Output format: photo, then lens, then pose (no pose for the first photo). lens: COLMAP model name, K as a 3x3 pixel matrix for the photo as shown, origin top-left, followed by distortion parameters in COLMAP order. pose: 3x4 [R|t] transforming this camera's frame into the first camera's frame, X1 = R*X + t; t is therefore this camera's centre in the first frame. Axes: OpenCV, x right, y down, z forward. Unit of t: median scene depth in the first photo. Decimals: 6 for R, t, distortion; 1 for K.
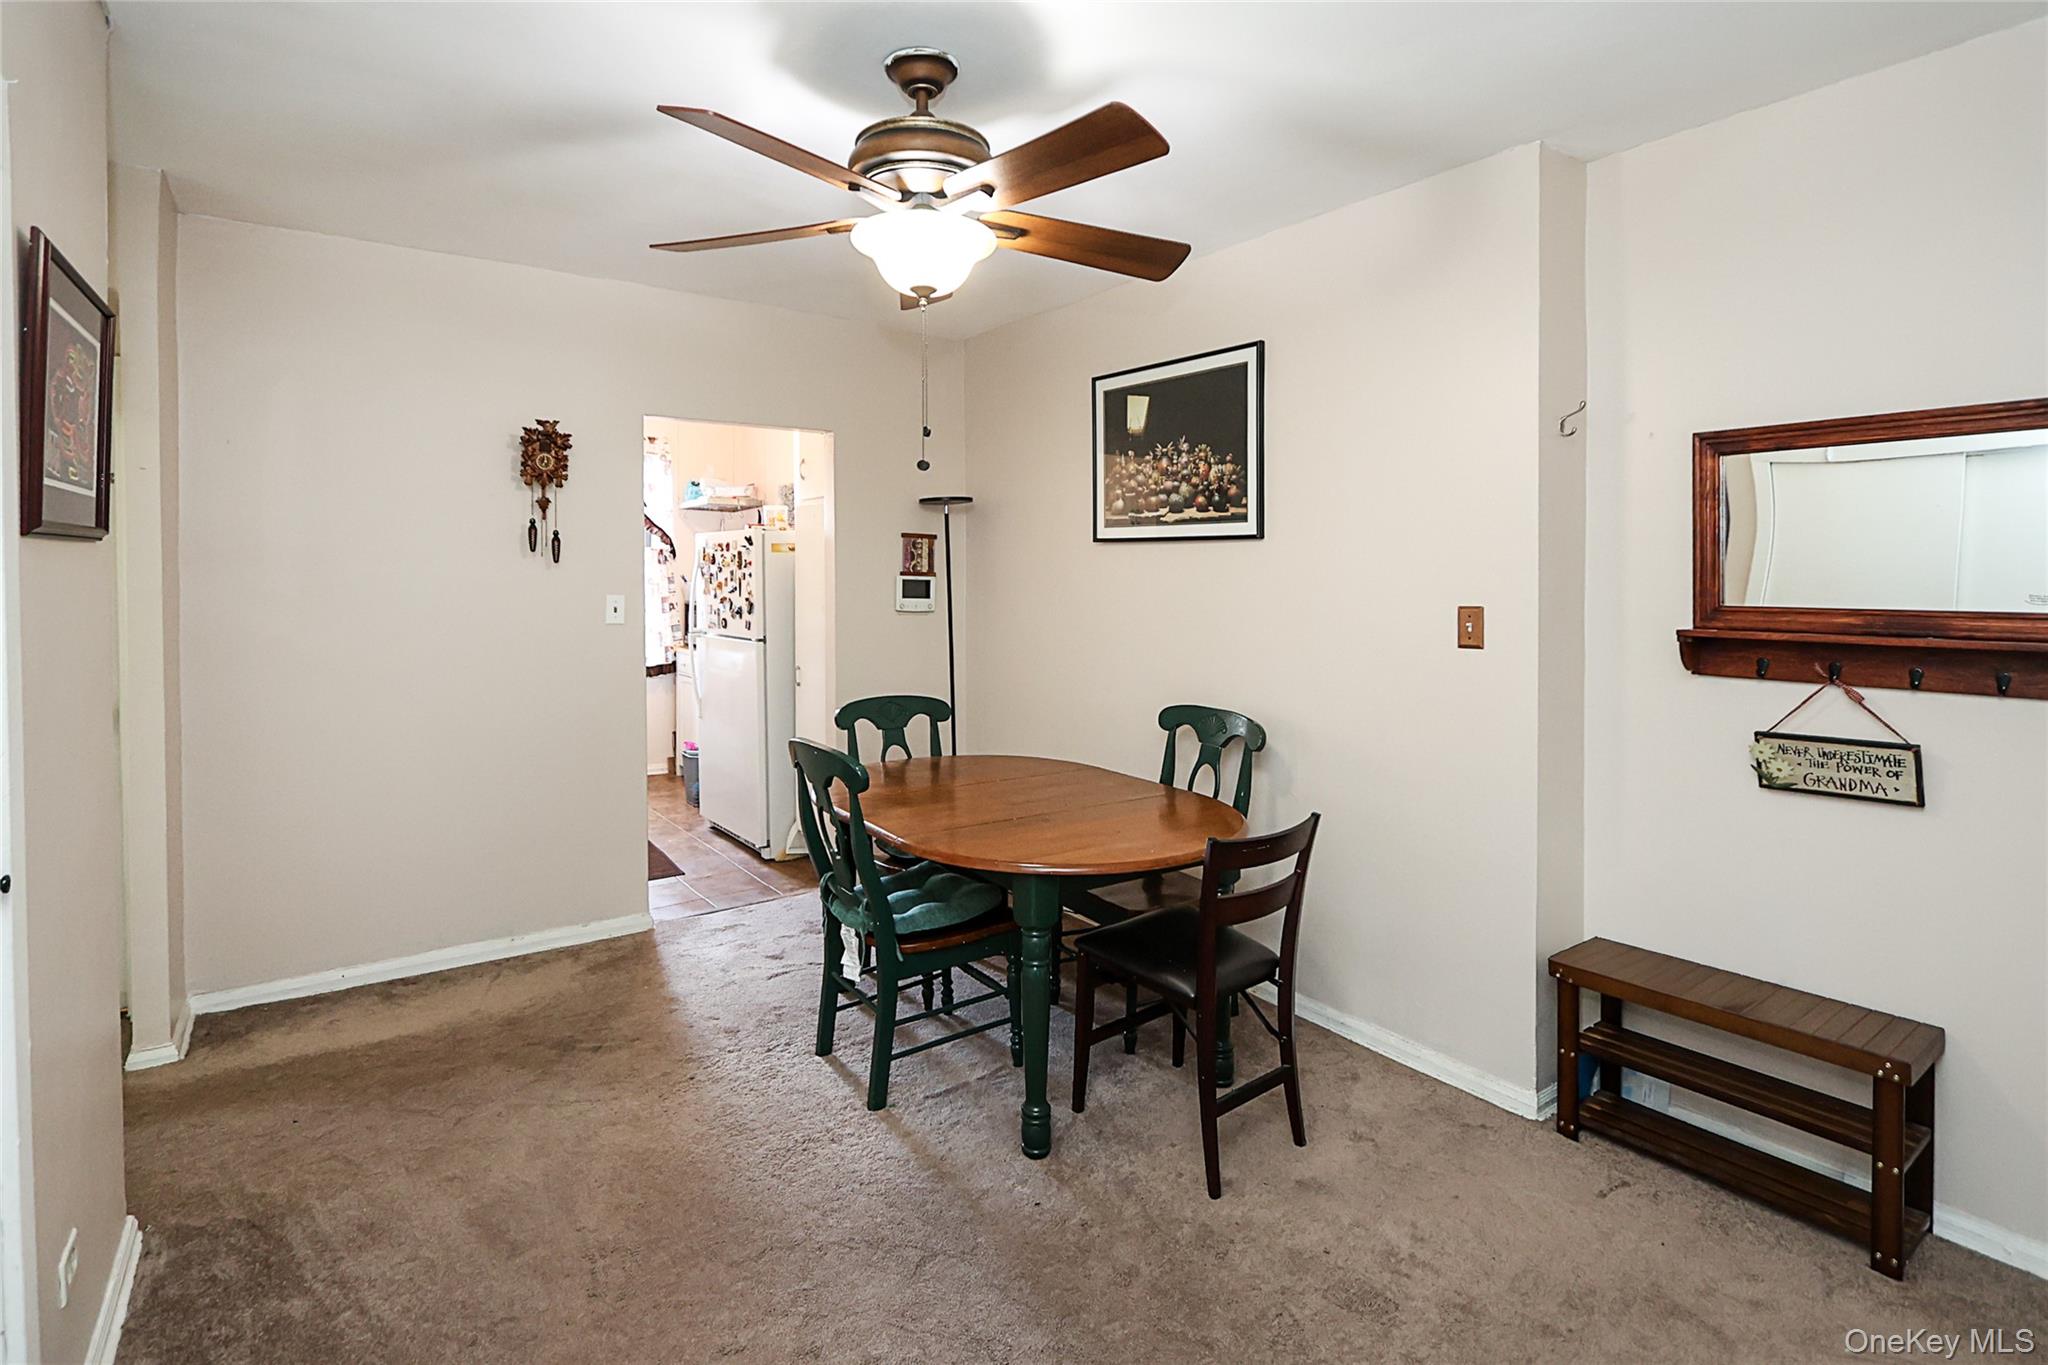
lens RADIAL K [[968.9, 0, 1010.4], [0, 968.9, 617.4], [0, 0, 1]] dist [-0.016181, 0.000535]
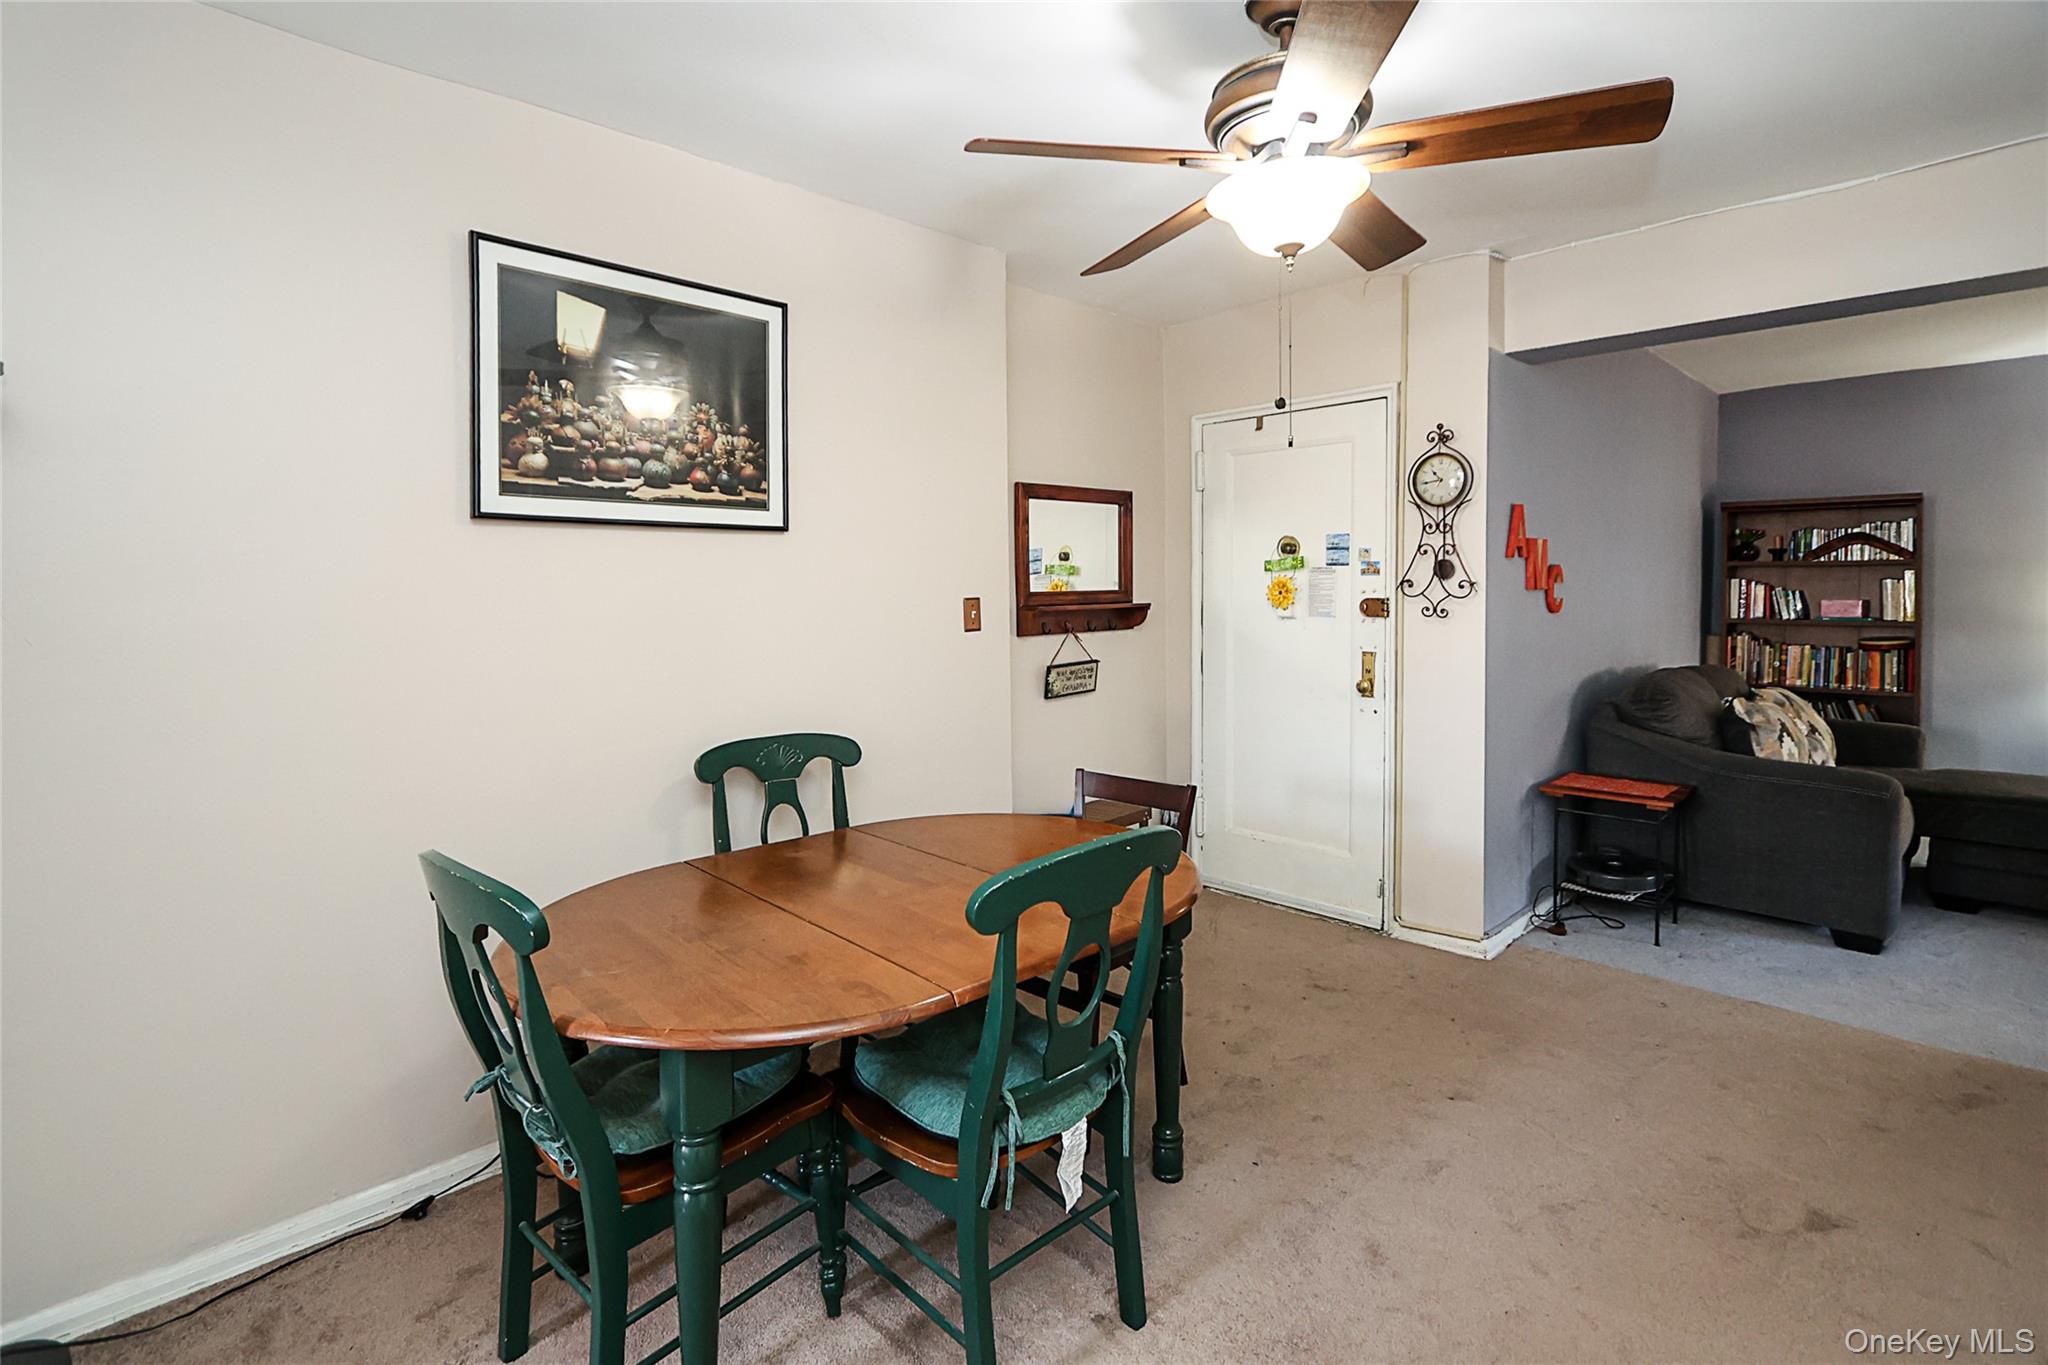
lens RADIAL K [[968.9, 0, 1010.4], [0, 968.9, 617.4], [0, 0, 1]] dist [-0.016181, 0.000535]
pose [[-0.130998, -0.046706, 0.990282, -0.597721], [0.045580, 0.997550, 0.053078, -0.039320], [-0.990334, 0.052090, -0.128548, 0.864626]]
